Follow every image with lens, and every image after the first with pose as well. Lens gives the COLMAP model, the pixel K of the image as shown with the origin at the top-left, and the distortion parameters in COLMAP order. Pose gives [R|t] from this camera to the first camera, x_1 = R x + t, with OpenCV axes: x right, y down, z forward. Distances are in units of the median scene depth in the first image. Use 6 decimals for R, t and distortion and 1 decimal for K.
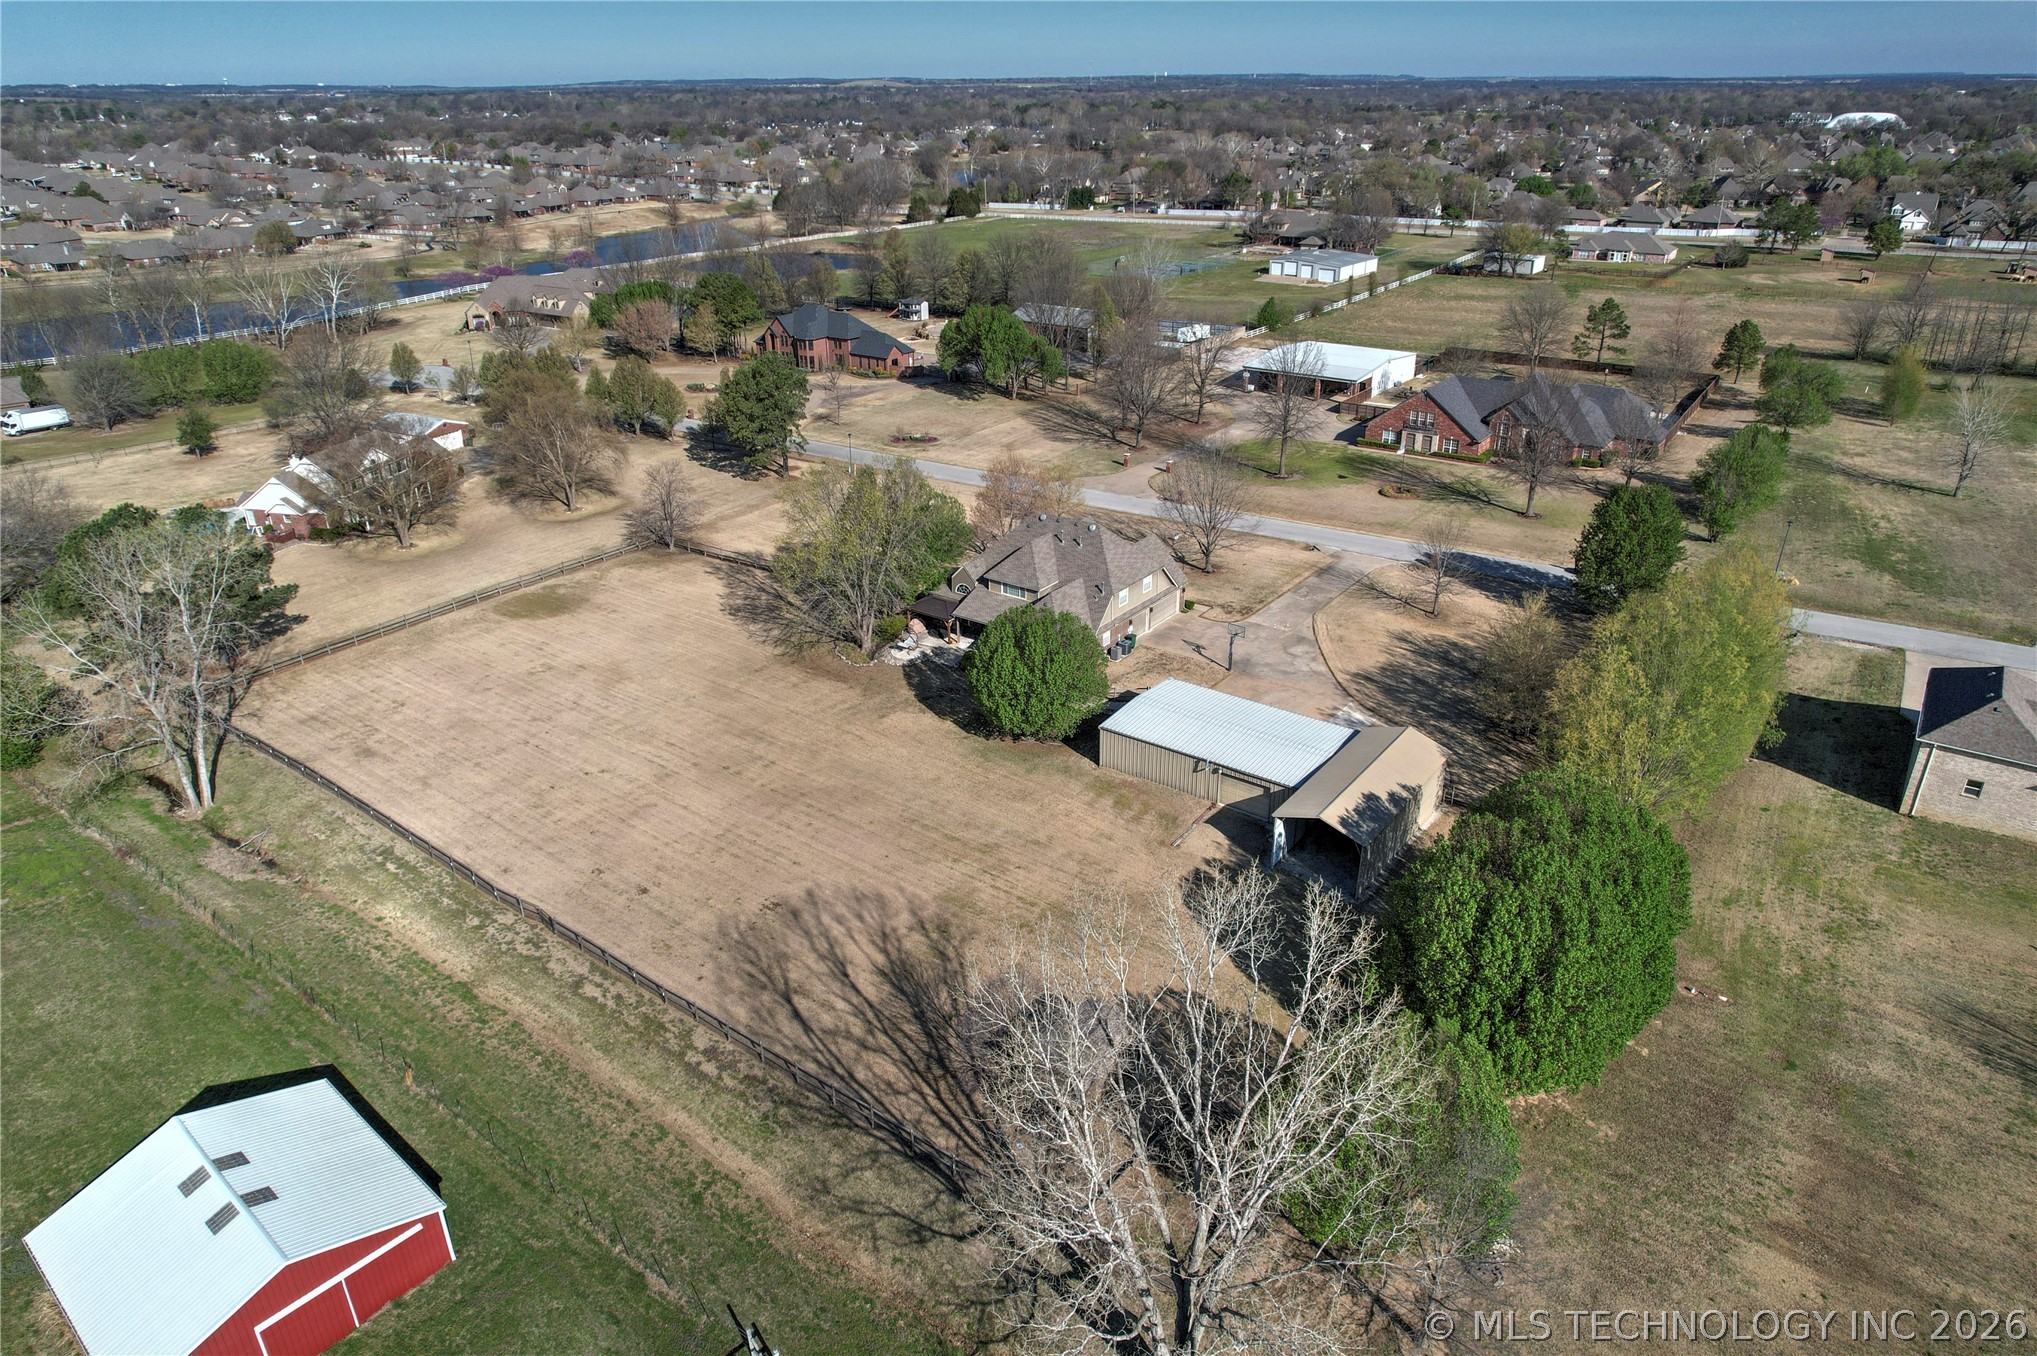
lens RADIAL K [[1306.2, 0, 1018.5], [0, 1306.2, 678.0], [0, 0, 1]] dist [-0.079065, 0.070218]
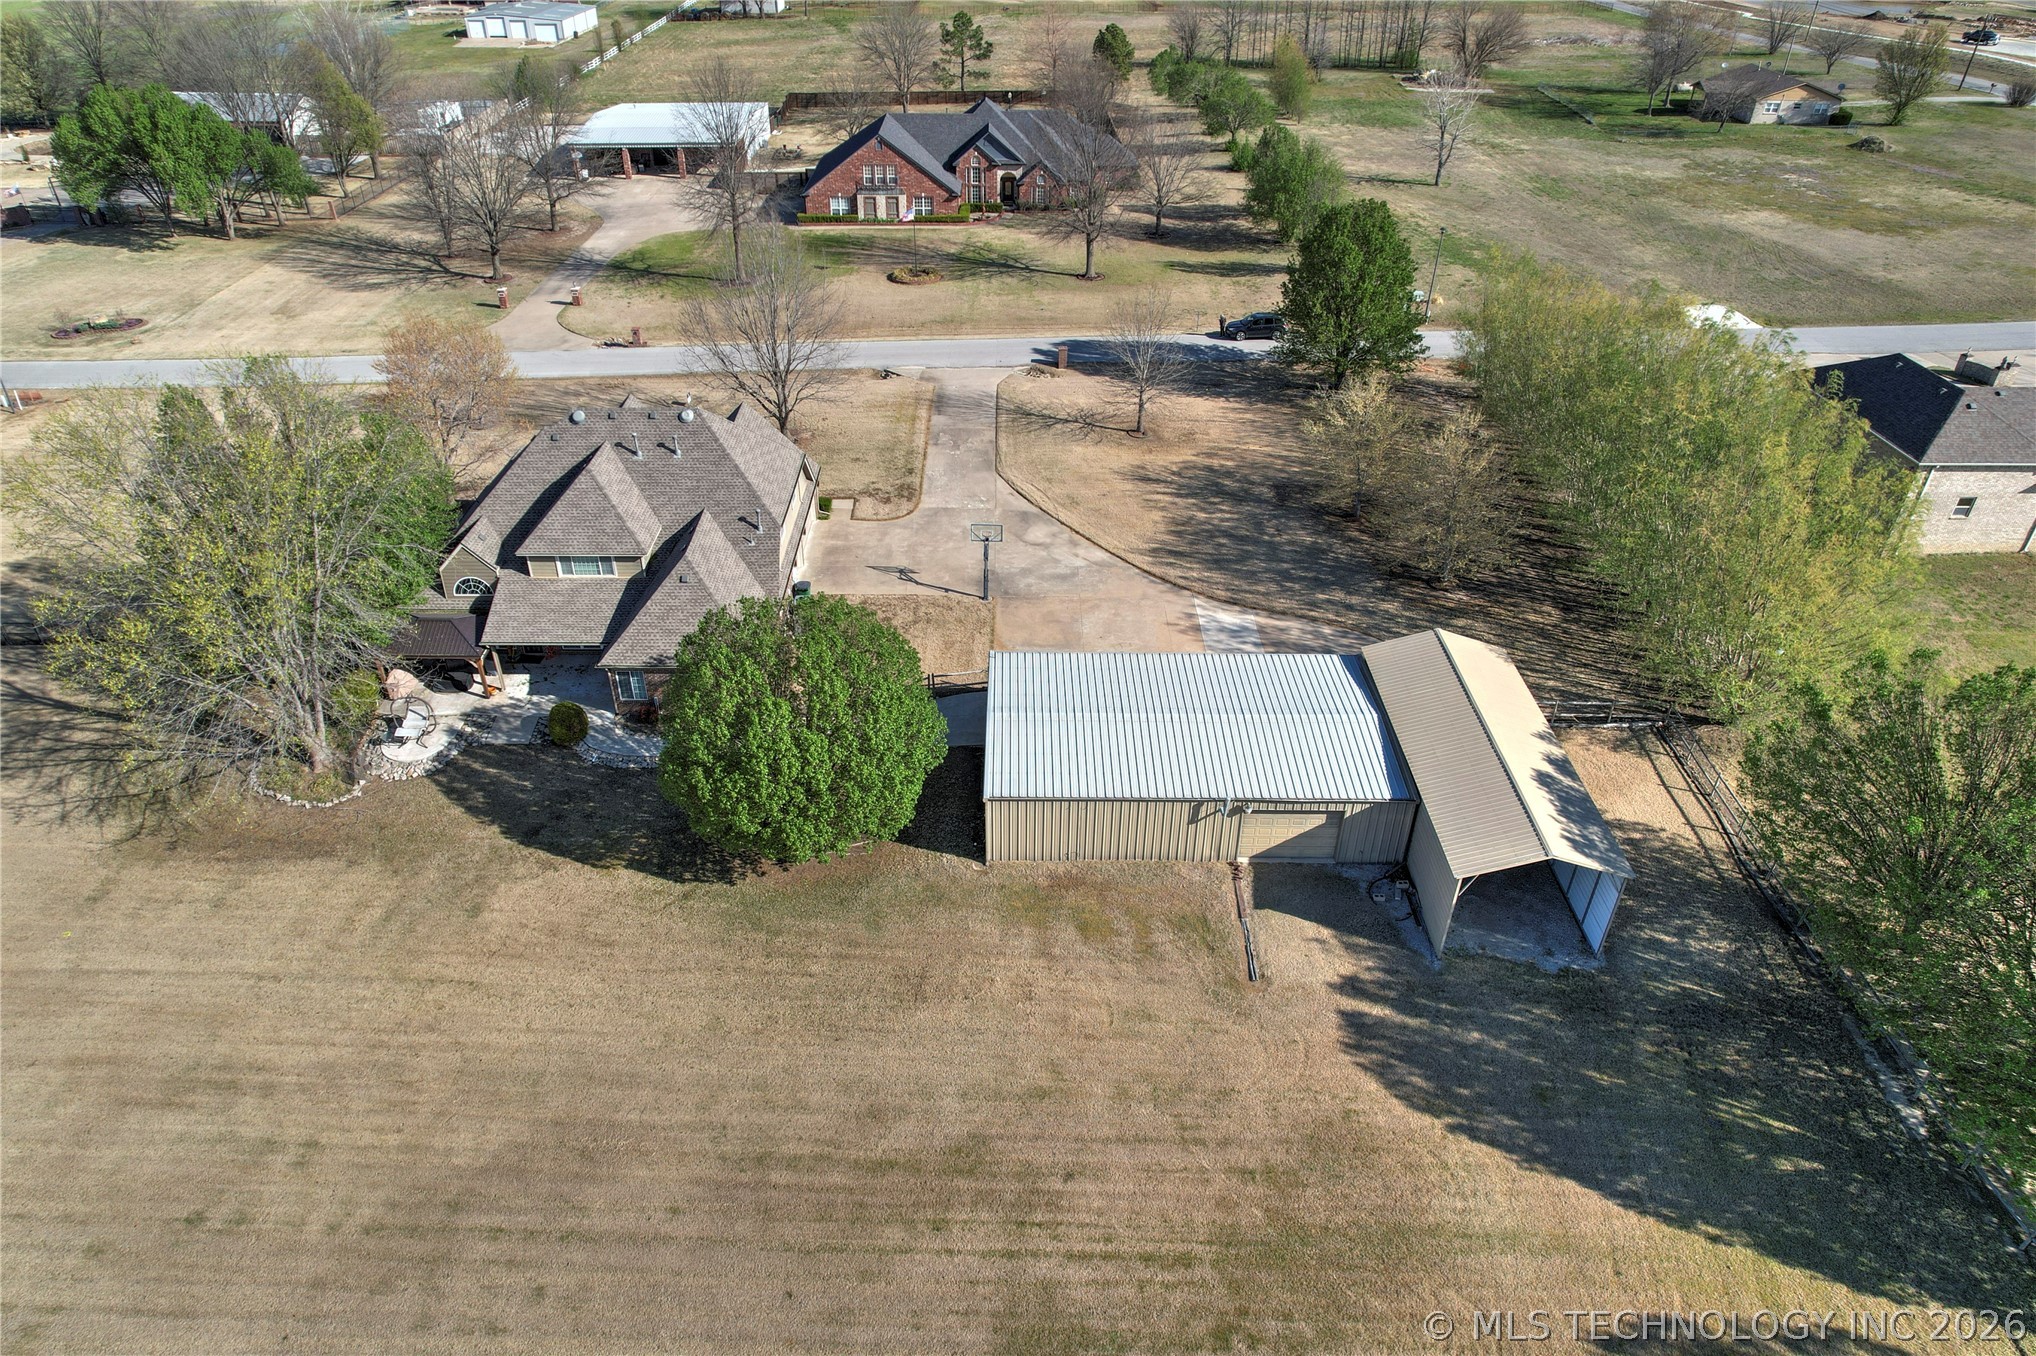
lens RADIAL K [[1305.5, 0, 1018.0], [0, 1305.5, 678.0], [0, 0, 1]] dist [-0.079065, 0.070218]
pose [[0.805200, -0.313900, 0.503110, -0.094352], [0.236997, 0.948051, 0.212206, -0.062686], [-0.543586, -0.051633, 0.837764, 0.309134]]
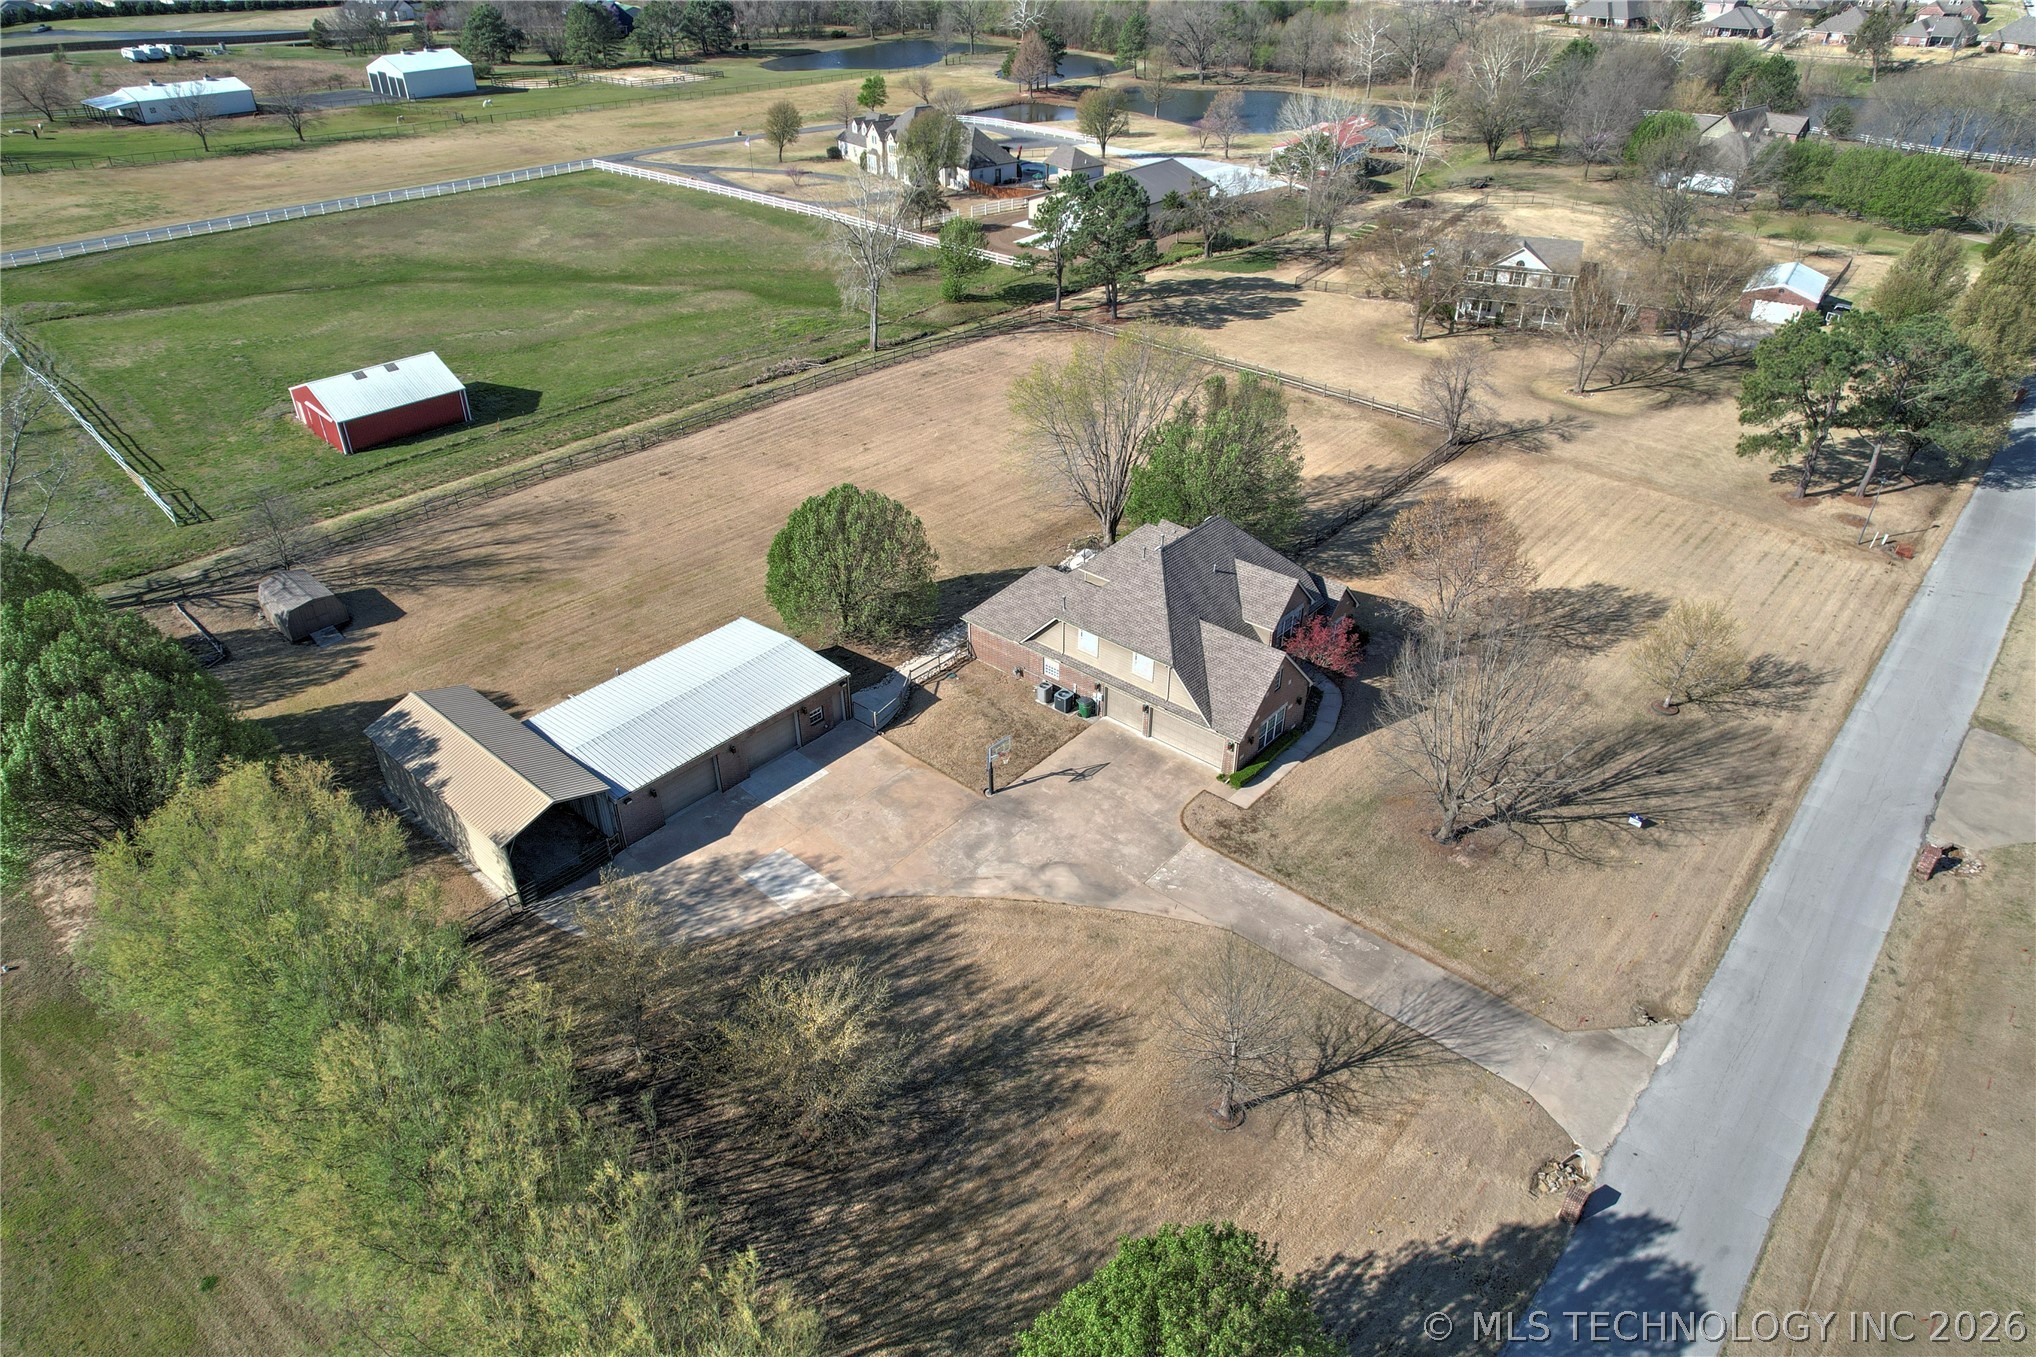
lens RADIAL K [[1305.5, 0, 1018.0], [0, 1305.5, 678.5], [0, 0, 1]] dist [-0.079065, 0.070218]
pose [[-0.086414, 0.546595, -0.832927, 0.441671], [-0.418157, 0.738945, 0.528303, -0.261390], [0.904255, 0.393947, 0.164708, 0.573205]]
